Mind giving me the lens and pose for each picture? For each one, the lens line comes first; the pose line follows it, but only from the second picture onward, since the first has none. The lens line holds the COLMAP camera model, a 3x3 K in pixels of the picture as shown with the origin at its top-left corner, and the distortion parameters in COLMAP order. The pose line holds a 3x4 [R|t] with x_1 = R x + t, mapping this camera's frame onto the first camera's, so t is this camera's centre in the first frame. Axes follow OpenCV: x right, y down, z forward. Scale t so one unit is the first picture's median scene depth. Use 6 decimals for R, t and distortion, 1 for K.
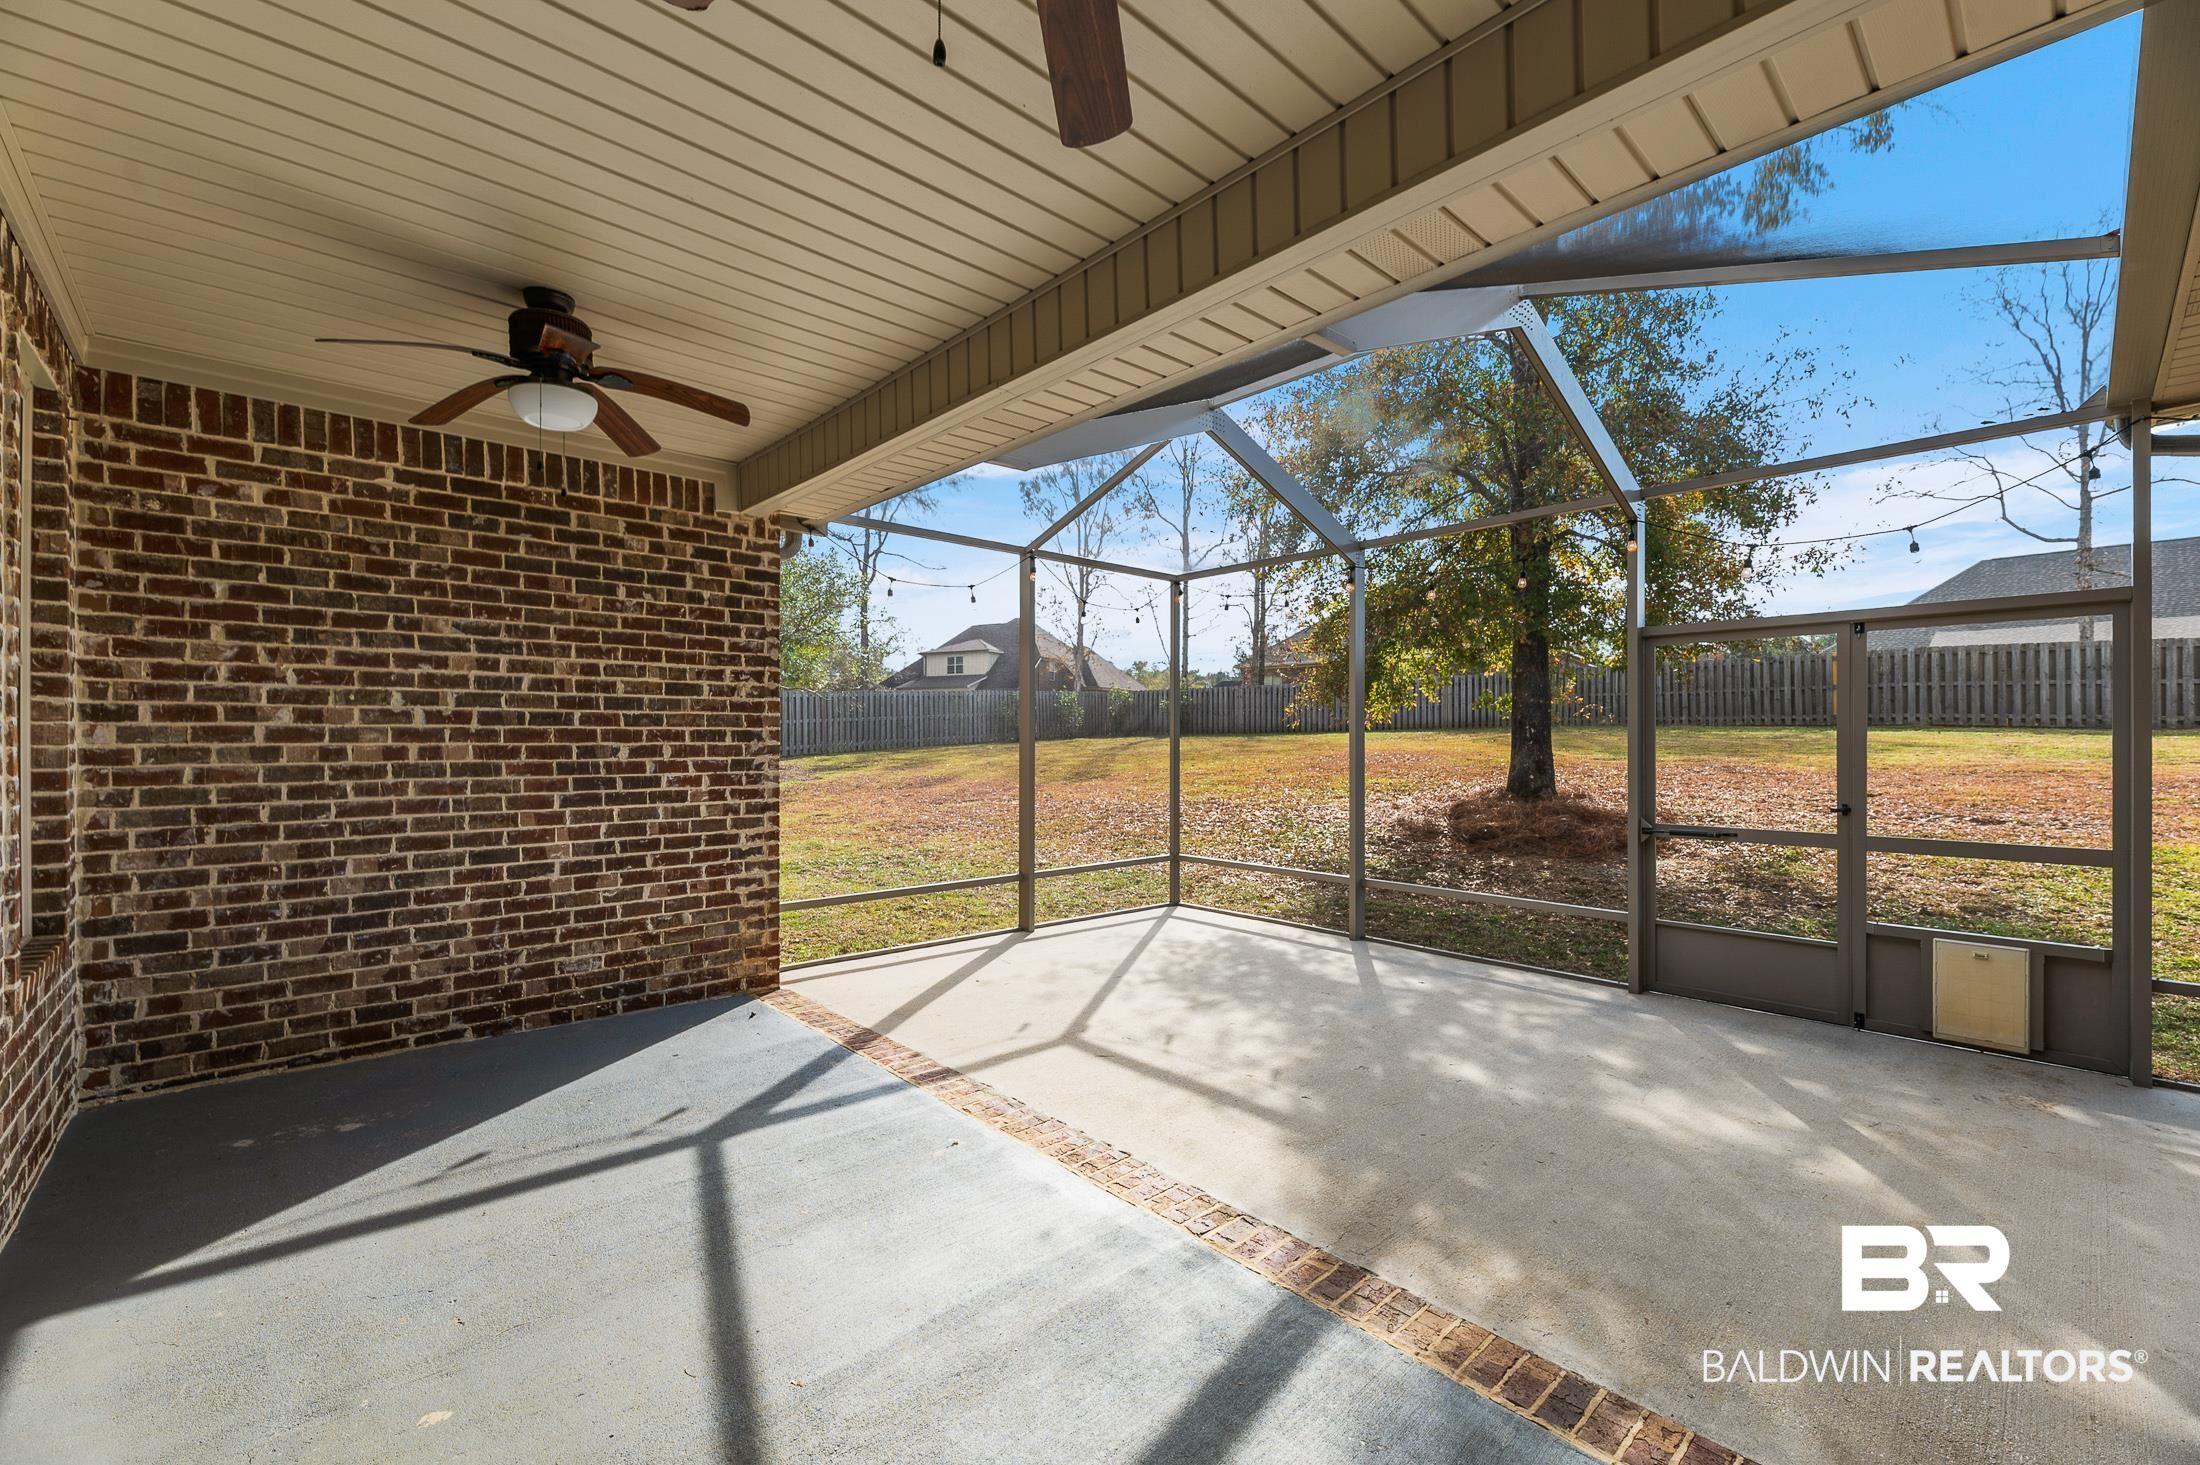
lens RADIAL K [[889.8, 0, 1083.1], [0, 889.8, 731.1], [0, 0, 1]] dist [-0.006278, -0.000540]
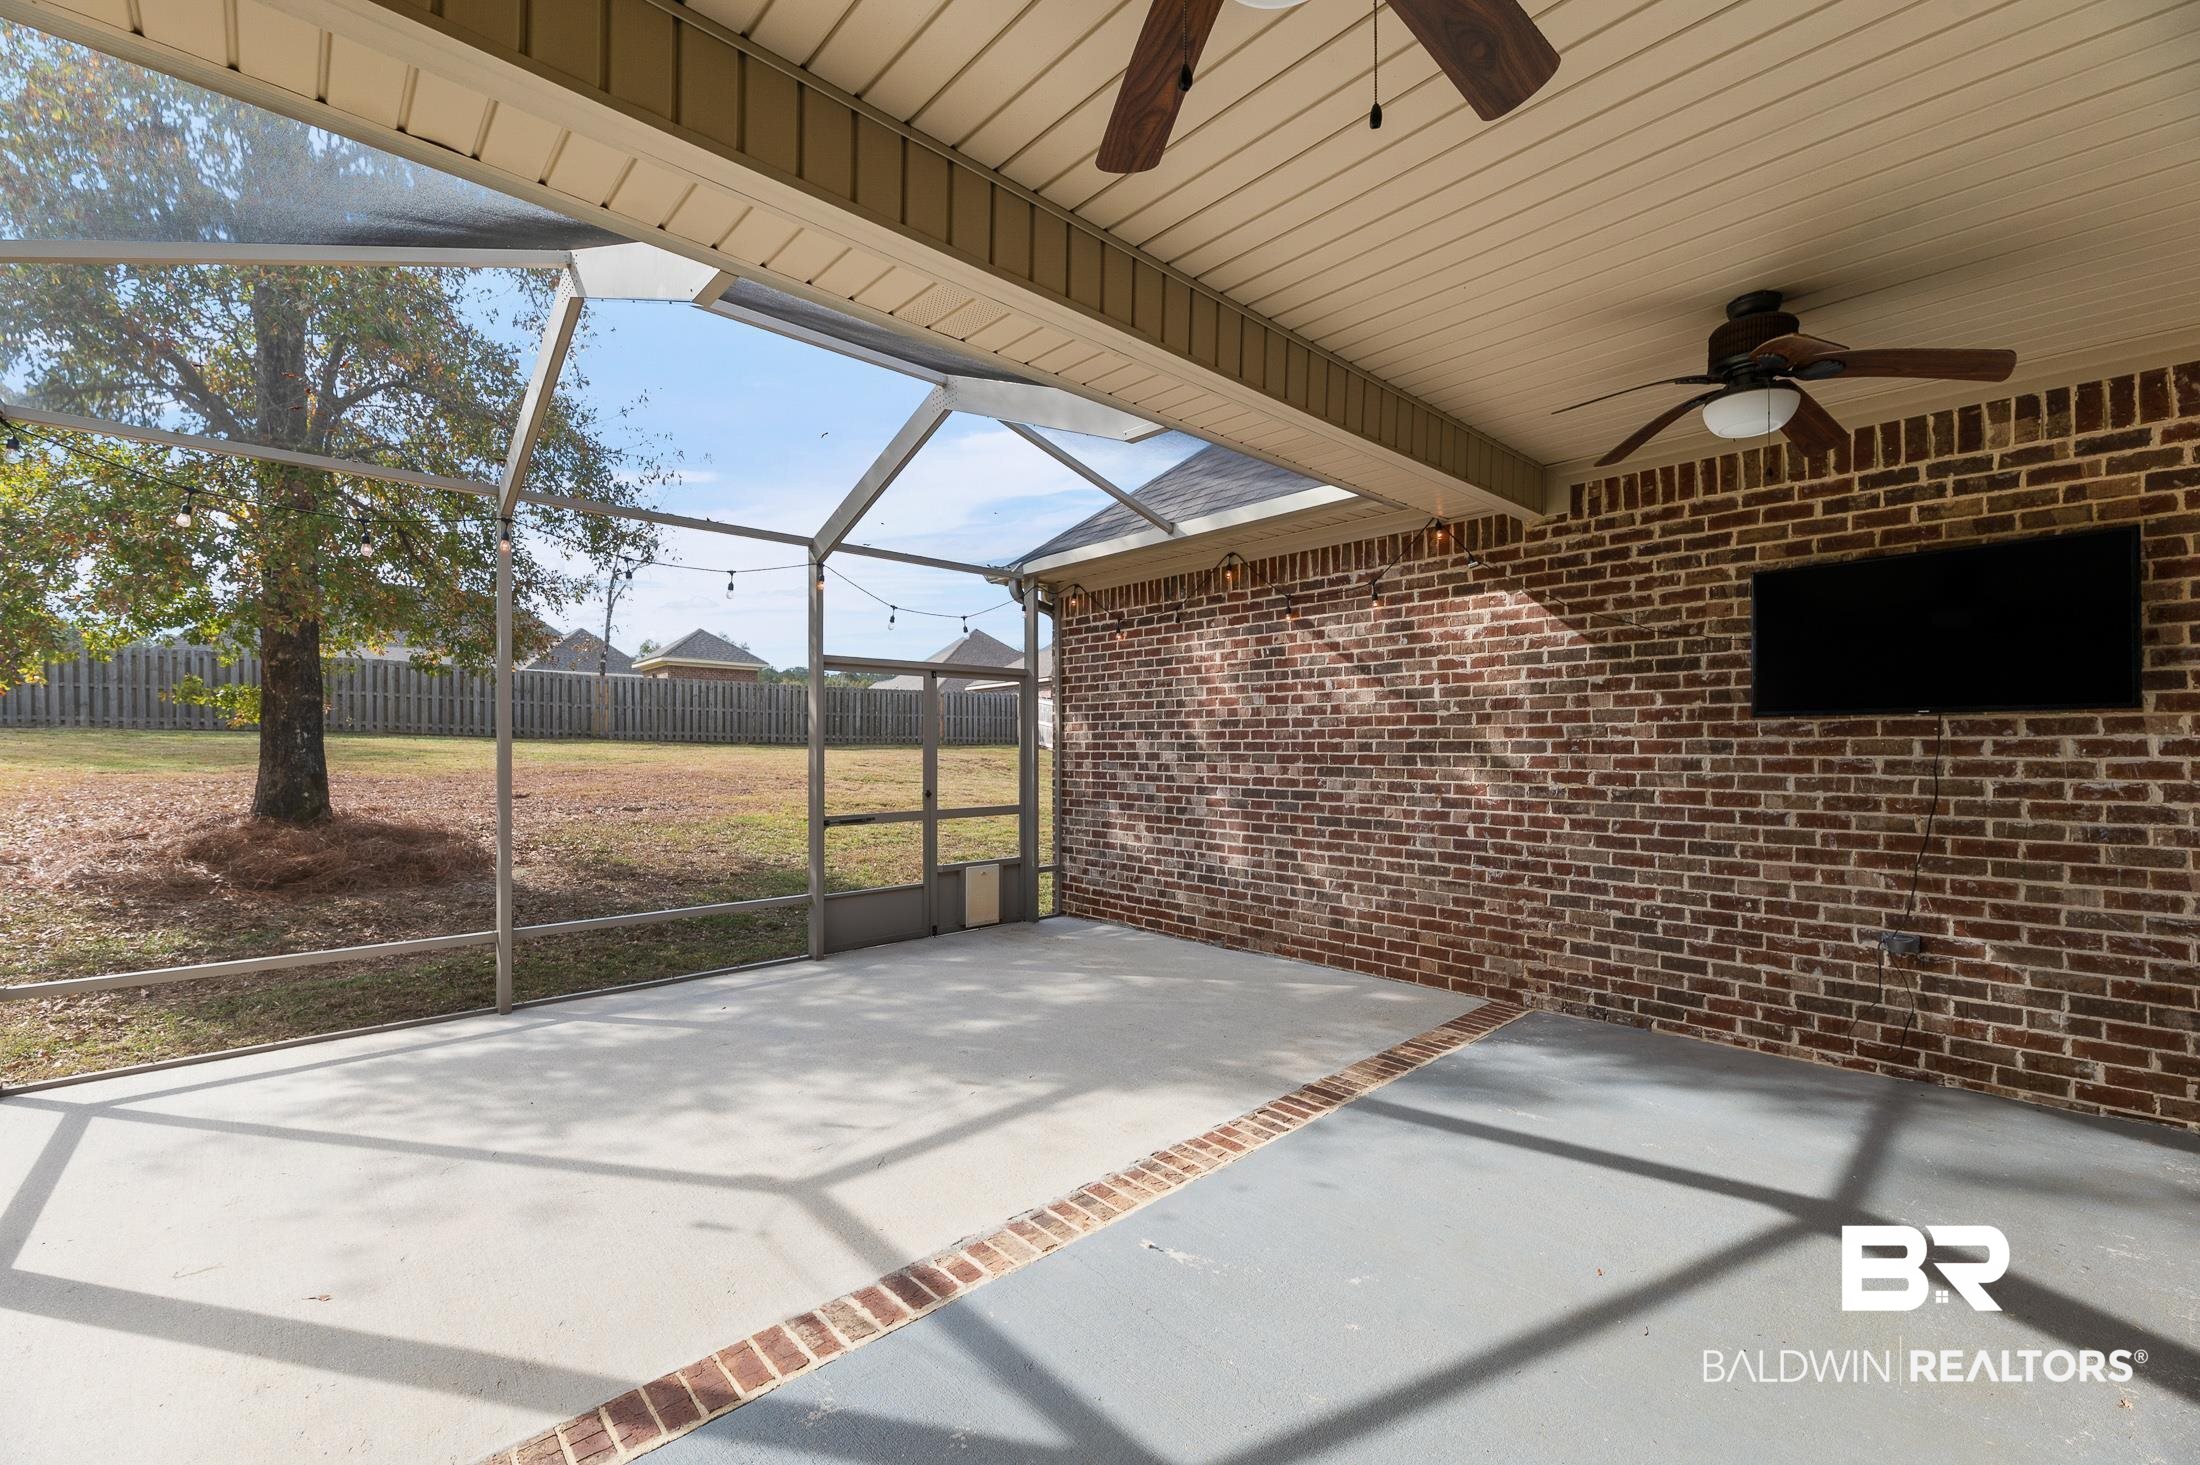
lens RADIAL K [[889.8, 0, 1096.7], [0, 889.8, 741.9], [0, 0, 1]] dist [-0.006278, -0.000540]
pose [[-0.011861, 0.002978, 0.999925, -0.610706], [-0.008243, 0.999961, -0.003075, 0.002646], [-0.999896, -0.008279, -0.011836, 0.678466]]
